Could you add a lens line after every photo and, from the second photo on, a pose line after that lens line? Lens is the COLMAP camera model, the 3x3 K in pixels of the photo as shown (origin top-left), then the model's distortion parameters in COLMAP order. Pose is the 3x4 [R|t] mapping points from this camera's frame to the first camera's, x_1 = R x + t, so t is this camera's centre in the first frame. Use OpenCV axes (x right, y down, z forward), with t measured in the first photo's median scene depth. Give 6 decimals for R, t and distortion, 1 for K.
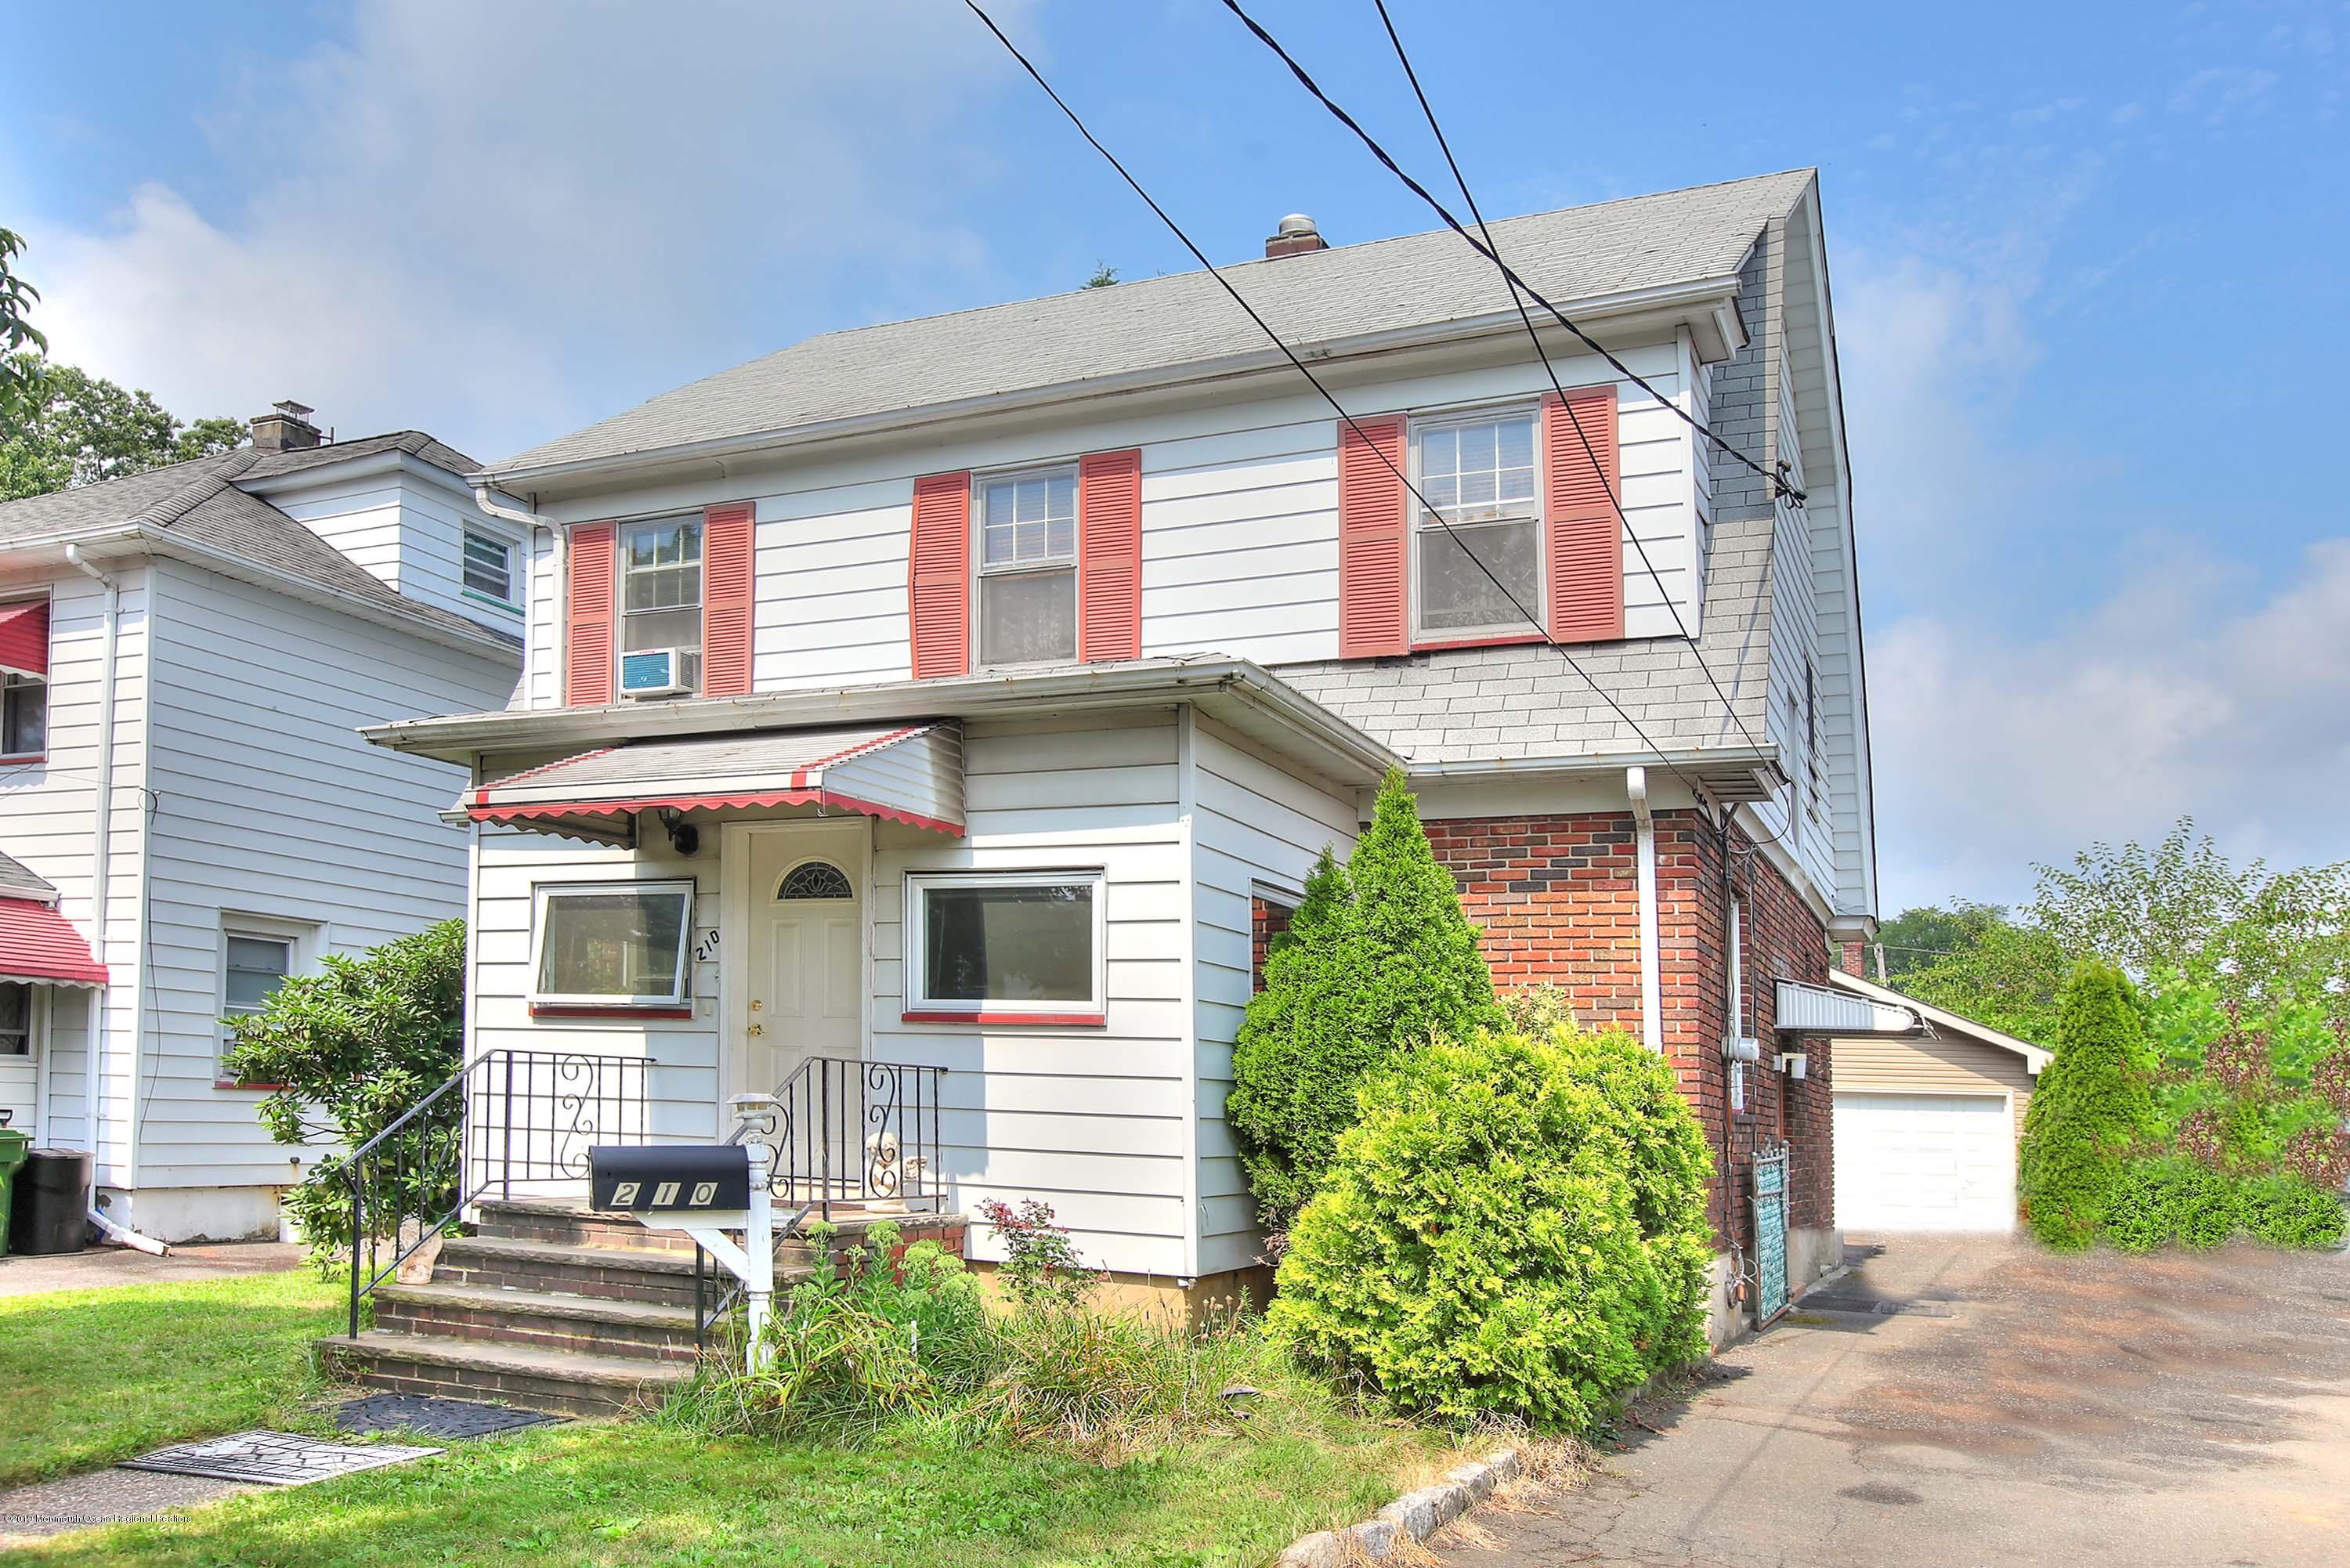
lens RADIAL K [[1774.2, 0, 1175.0], [0, 1774.2, 784.0], [0, 0, 1]] dist [-0.061106, 0.000310]
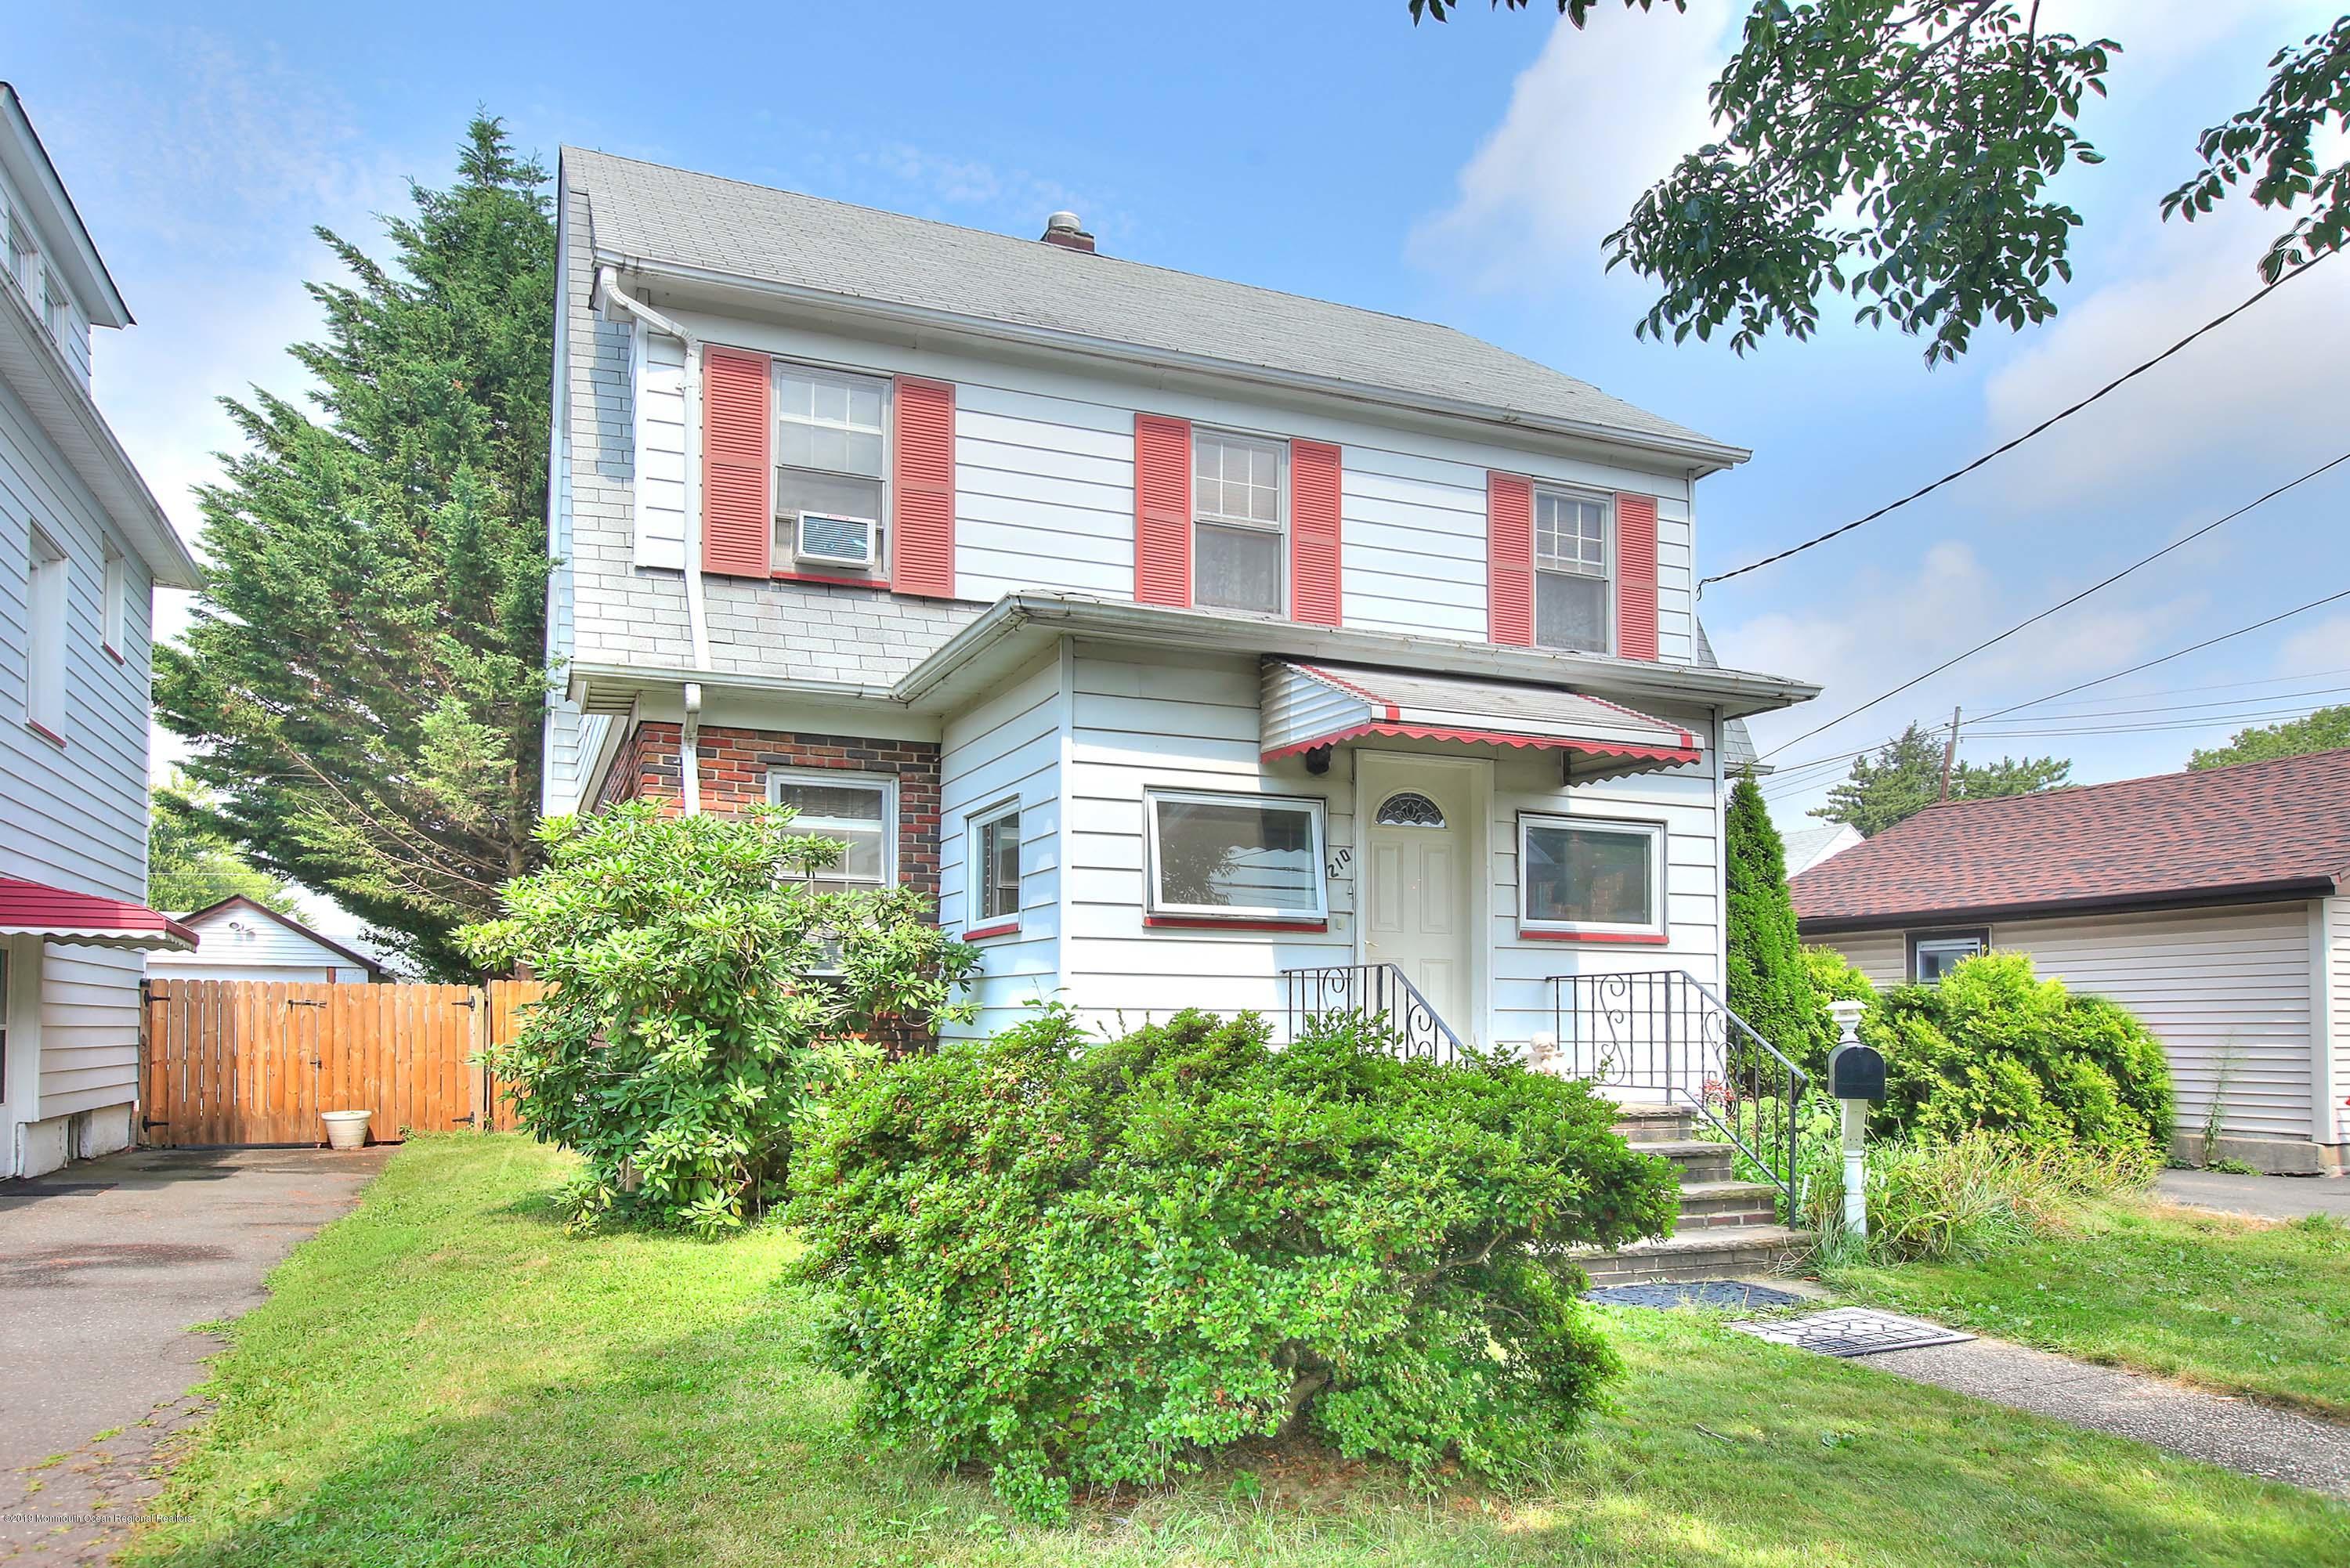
lens RADIAL K [[1513.8, 0, 1175.8], [0, 1513.8, 780.6], [0, 0, 1]] dist [-0.056112, -0.000401]
pose [[0.704059, 0.082262, 0.705361, -0.933243], [-0.120673, 0.992681, 0.004680, 0.047497], [-0.699814, -0.088413, 0.708833, 0.407278]]
